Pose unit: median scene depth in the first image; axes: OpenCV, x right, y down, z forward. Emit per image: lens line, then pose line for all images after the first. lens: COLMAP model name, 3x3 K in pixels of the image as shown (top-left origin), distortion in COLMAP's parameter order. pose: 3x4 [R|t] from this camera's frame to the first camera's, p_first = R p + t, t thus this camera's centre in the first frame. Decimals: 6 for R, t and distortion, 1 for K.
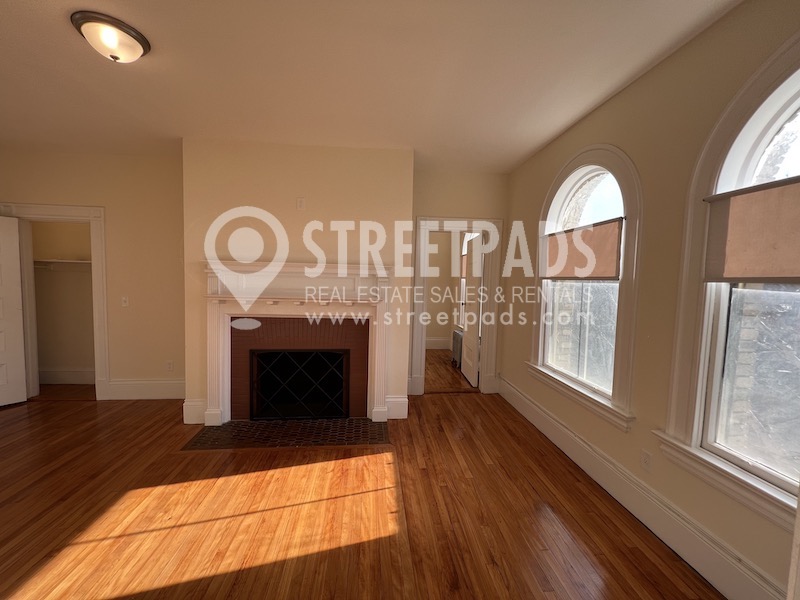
lens RADIAL K [[319.7, 0, 395.8], [0, 319.7, 299.9], [0, 0, 1]] dist [-0.001398, -0.000133]
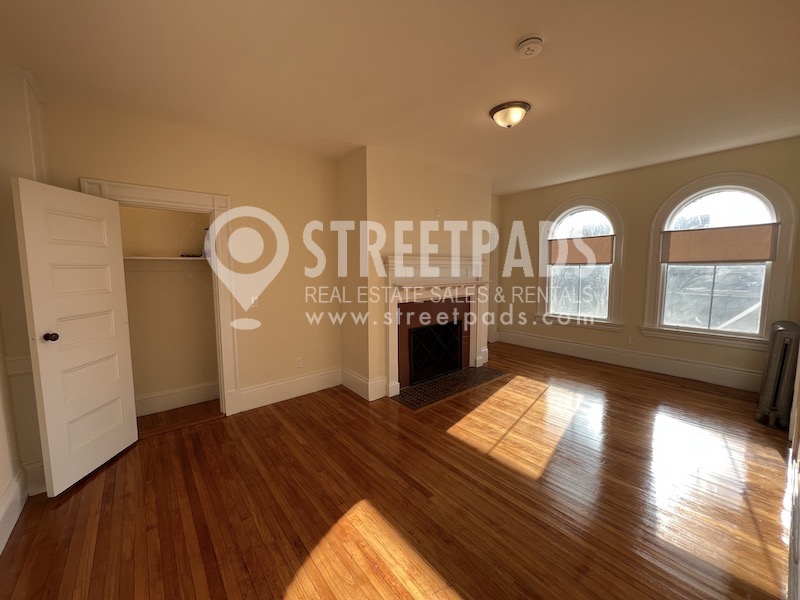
lens RADIAL K [[319.7, 0, 397.4], [0, 319.7, 299.8], [0, 0, 1]] dist [-0.001398, -0.000133]
pose [[0.827198, -0.086357, 0.555235, -1.384994], [0.068402, 0.996247, 0.053042, -0.027311], [-0.557732, -0.005897, 0.830000, 0.011453]]
